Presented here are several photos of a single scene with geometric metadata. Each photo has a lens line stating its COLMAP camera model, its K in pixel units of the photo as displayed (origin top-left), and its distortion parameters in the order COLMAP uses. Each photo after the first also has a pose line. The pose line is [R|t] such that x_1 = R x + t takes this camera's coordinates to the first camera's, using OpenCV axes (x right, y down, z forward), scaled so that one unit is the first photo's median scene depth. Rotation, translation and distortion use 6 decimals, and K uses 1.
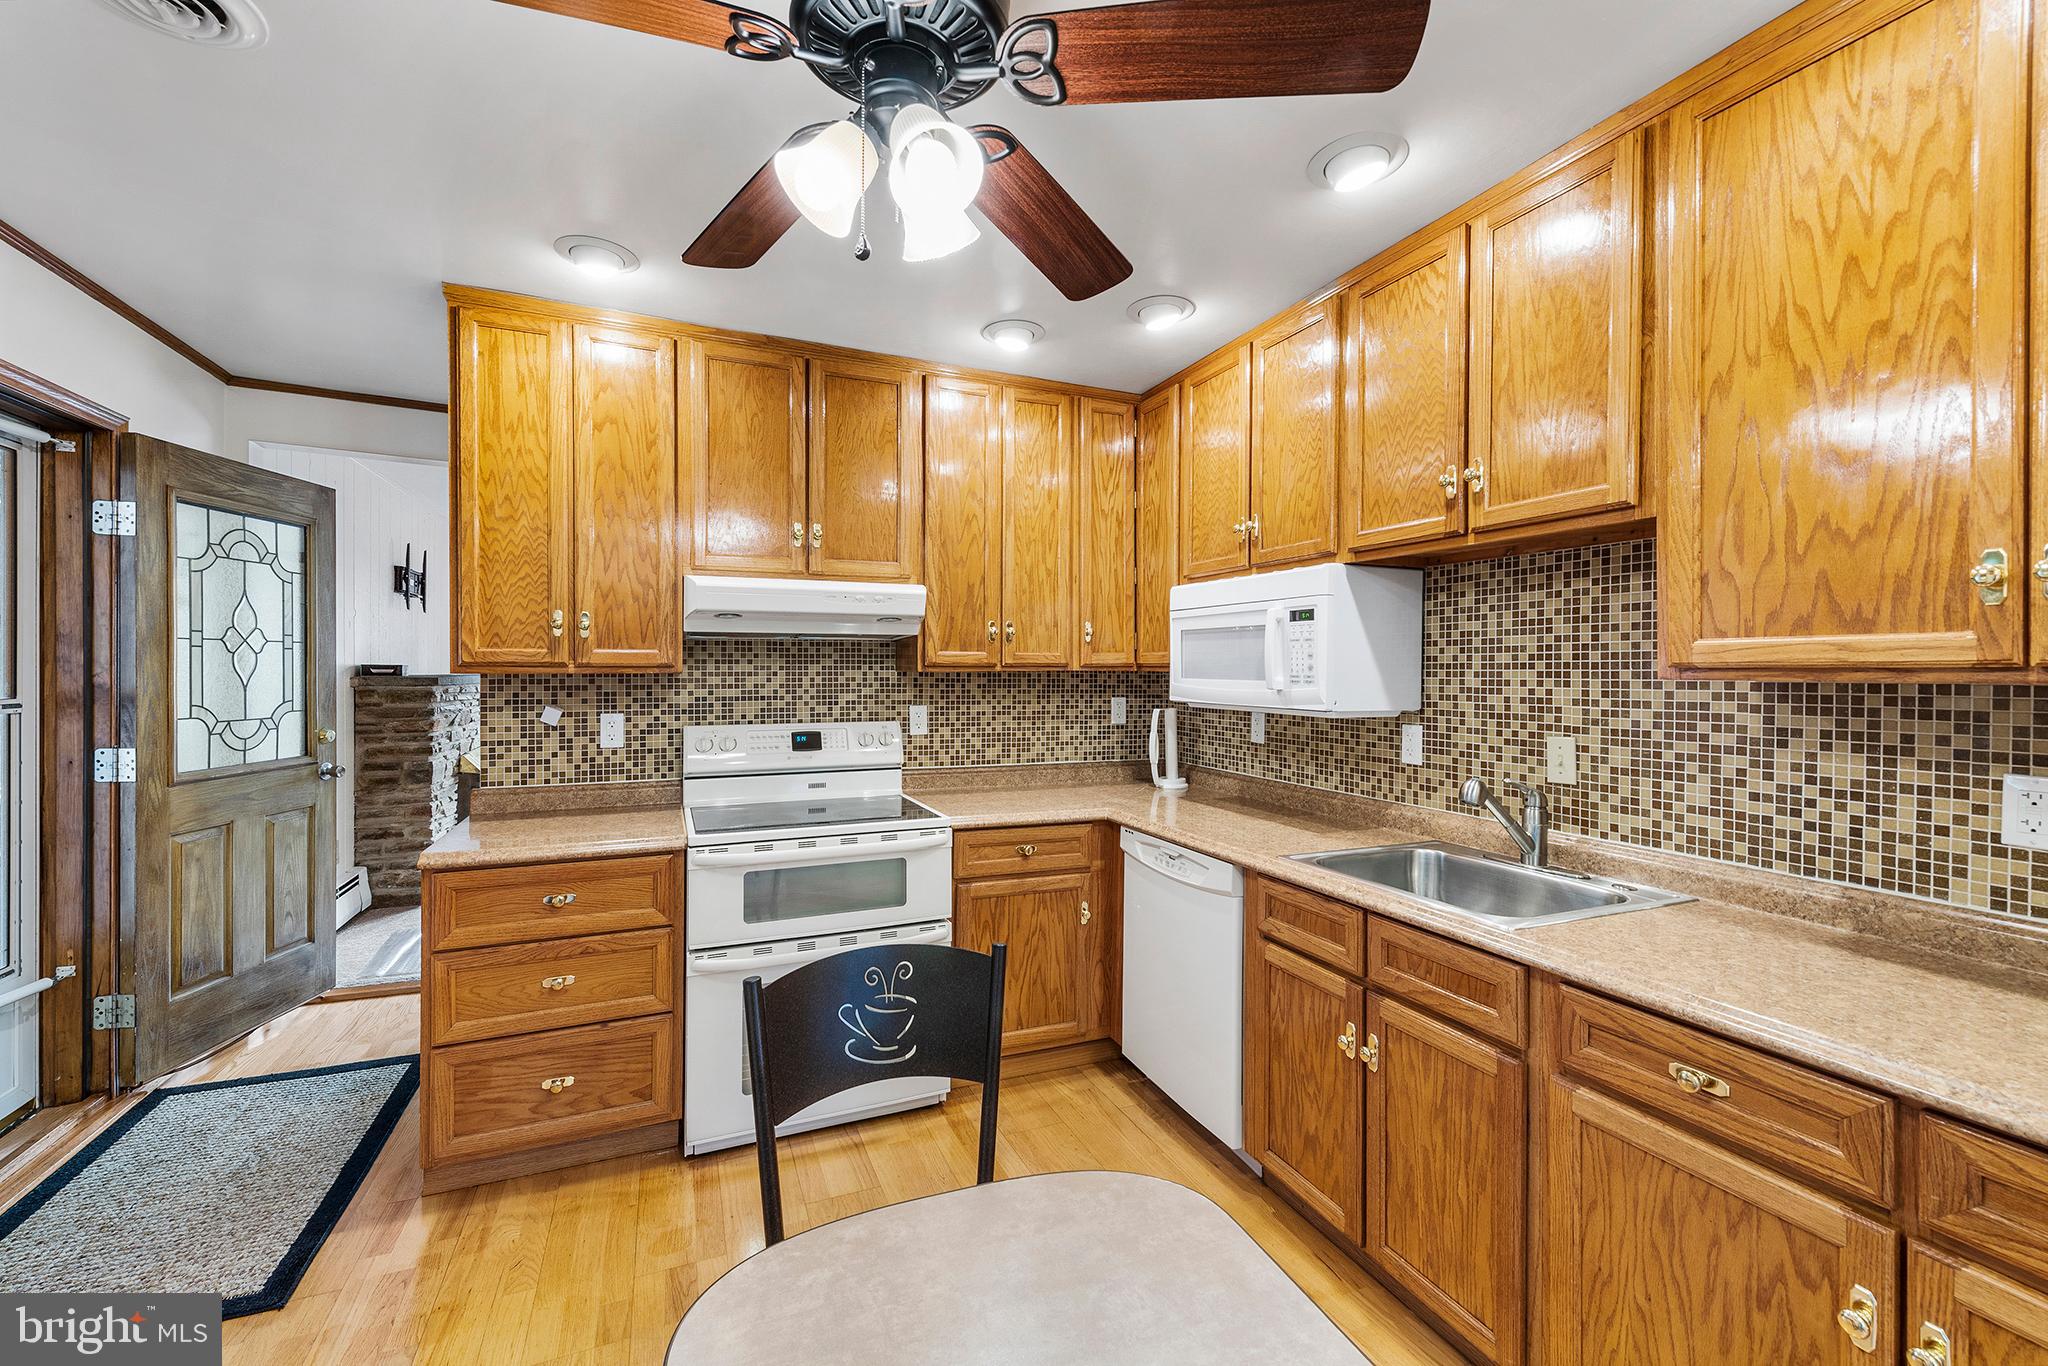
lens RADIAL K [[832.0, 0, 1018.4], [0, 832.0, 669.7], [0, 0, 1]] dist [0.015316, -0.001165]
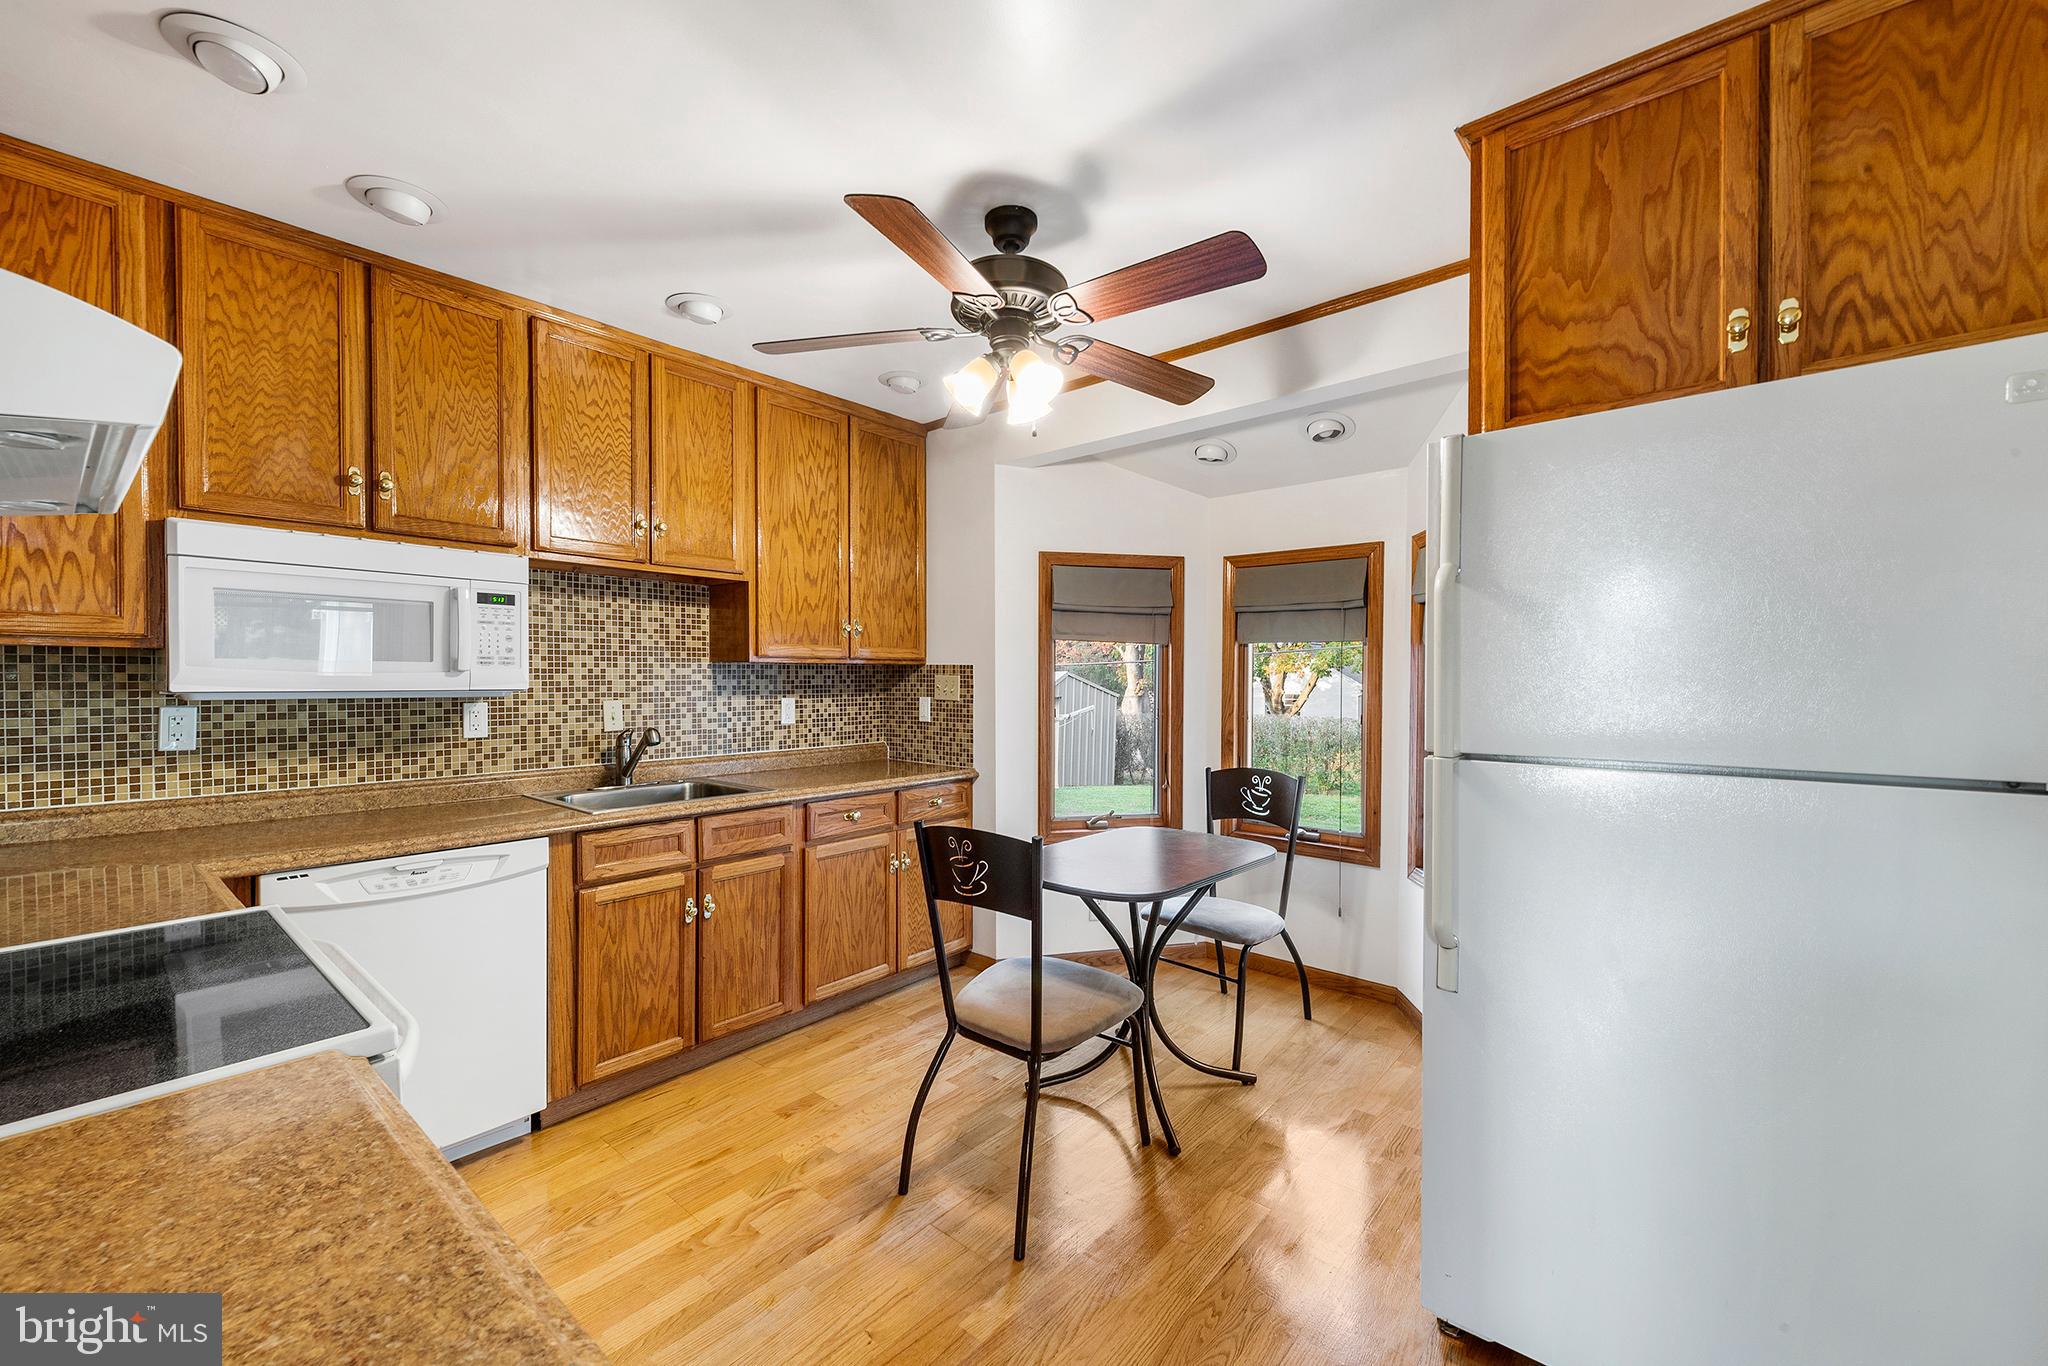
lens RADIAL K [[832.0, 0, 1019.5], [0, 832.0, 686.1], [0, 0, 1]] dist [0.015316, -0.001165]
pose [[-0.456035, -0.018575, 0.889768, -0.999778], [-0.006928, 0.999826, 0.017322, 0.022699], [-0.889935, 0.001735, -0.456085, 1.007405]]
